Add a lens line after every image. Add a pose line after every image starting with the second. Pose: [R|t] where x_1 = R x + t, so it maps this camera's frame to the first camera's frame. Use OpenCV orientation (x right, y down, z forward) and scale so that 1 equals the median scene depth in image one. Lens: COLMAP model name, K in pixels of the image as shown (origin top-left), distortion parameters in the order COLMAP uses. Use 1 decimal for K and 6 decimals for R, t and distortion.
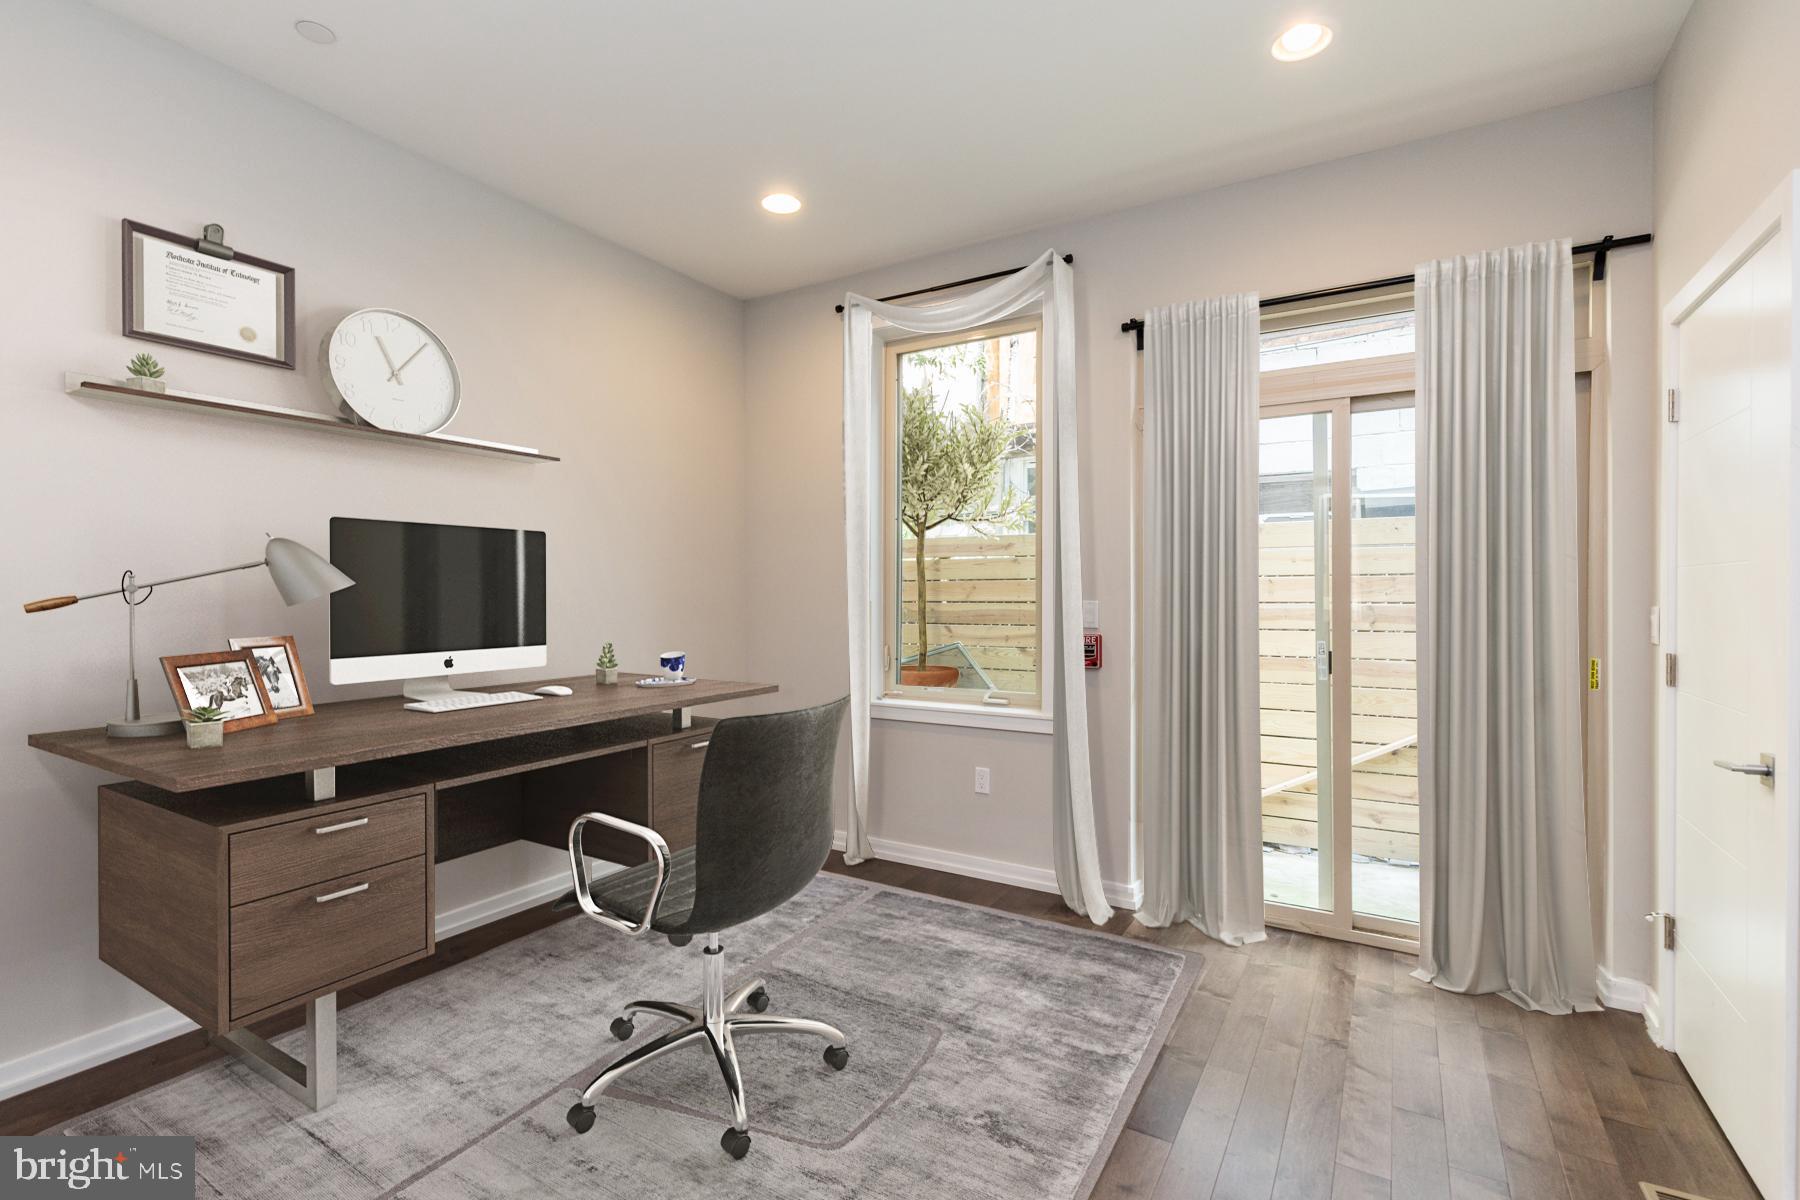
lens RADIAL K [[807.3, 0, 900.0], [0, 807.3, 600.0], [0, 0, 1]] dist [0.002334, 0.000173]
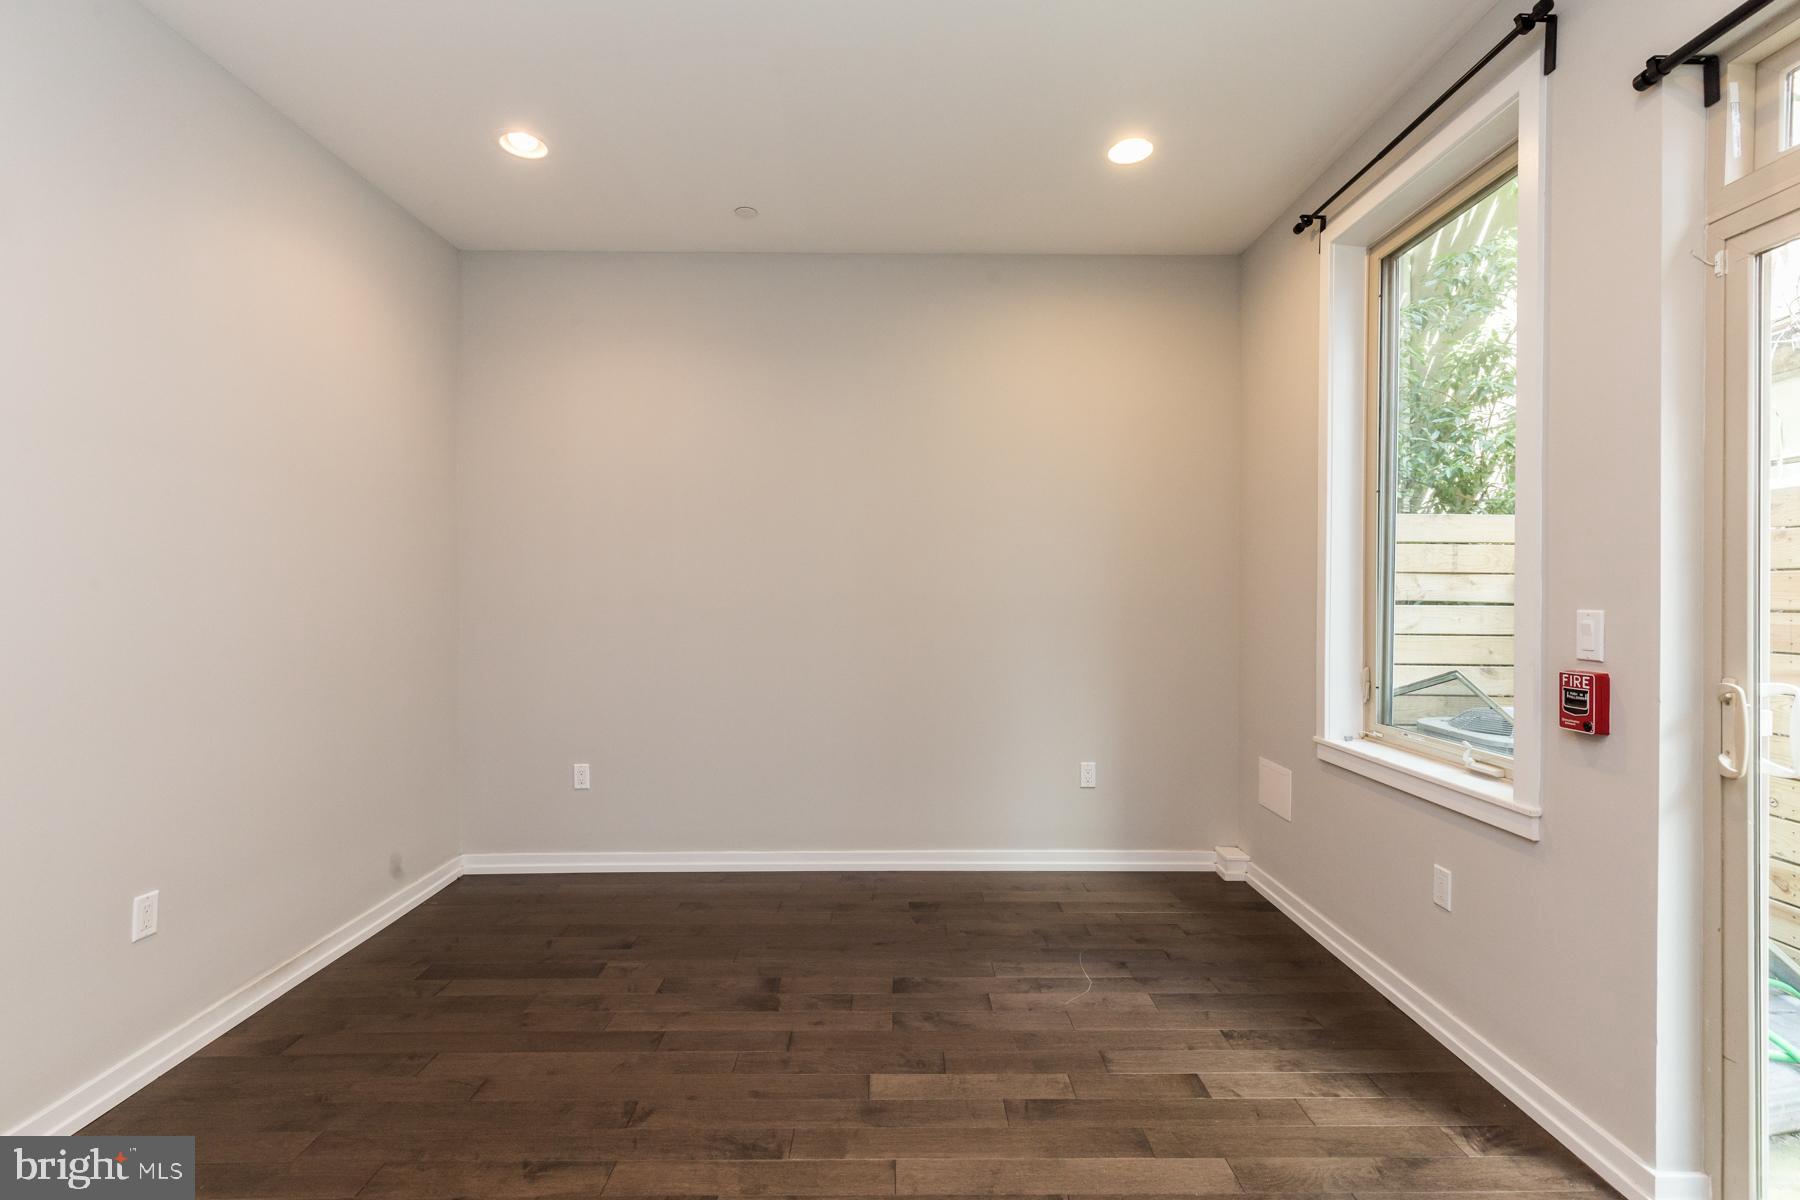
lens RADIAL K [[807.3, 0, 900.0], [0, 807.3, 600.0], [0, 0, 1]] dist [0.002334, 0.000173]
pose [[0.526332, 0.004770, -0.850266, 0.419886], [-0.008695, 0.999962, 0.000228, -0.000180], [0.850235, 0.007273, 0.526353, 0.293556]]
